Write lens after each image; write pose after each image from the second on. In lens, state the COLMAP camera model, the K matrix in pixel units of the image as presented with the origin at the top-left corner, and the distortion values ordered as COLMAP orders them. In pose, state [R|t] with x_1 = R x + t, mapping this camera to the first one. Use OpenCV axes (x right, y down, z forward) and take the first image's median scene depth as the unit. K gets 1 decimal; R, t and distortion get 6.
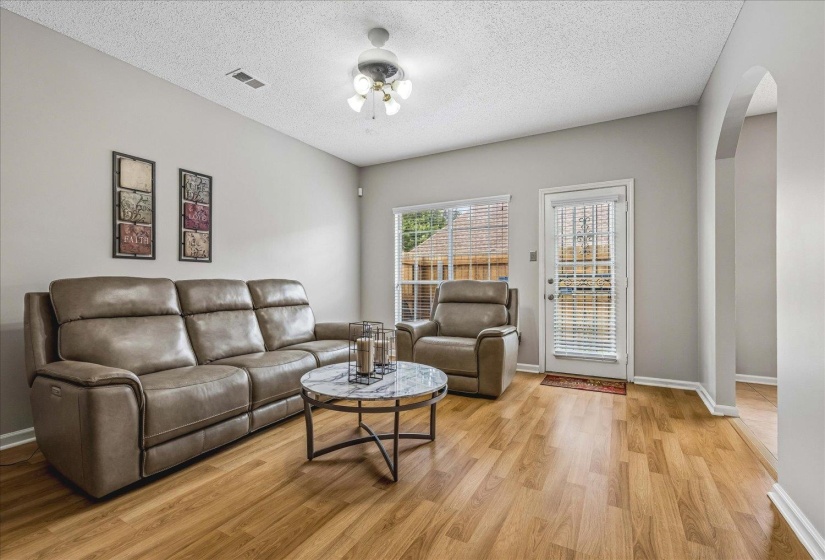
lens RADIAL K [[374.3, 0, 427.8], [0, 374.3, 278.3], [0, 0, 1]] dist [0.010238, -0.000260]
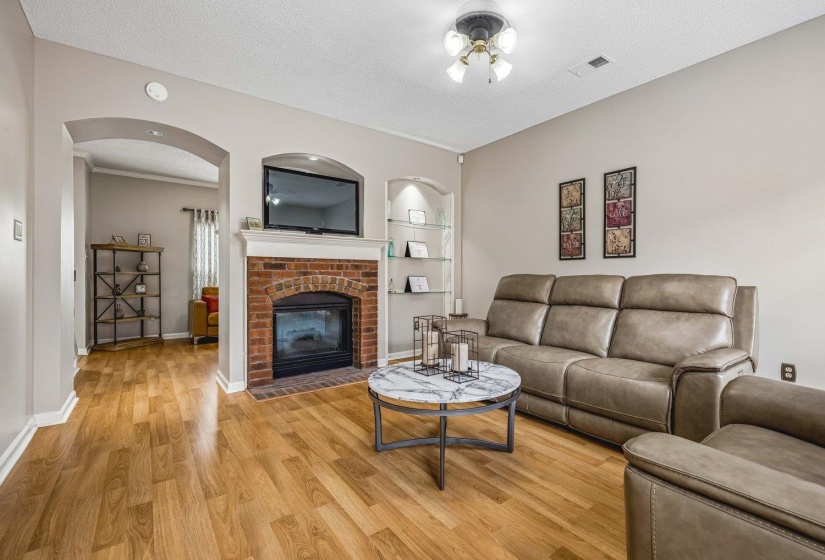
lens RADIAL K [[374.3, 0, 427.8], [0, 374.3, 278.3], [0, 0, 1]] dist [0.010238, -0.000260]
pose [[-0.432482, 0.005215, -0.901628, 0.573124], [0.007961, 0.999966, 0.001965, 0.005394], [0.901608, -0.006328, -0.432509, 1.062331]]
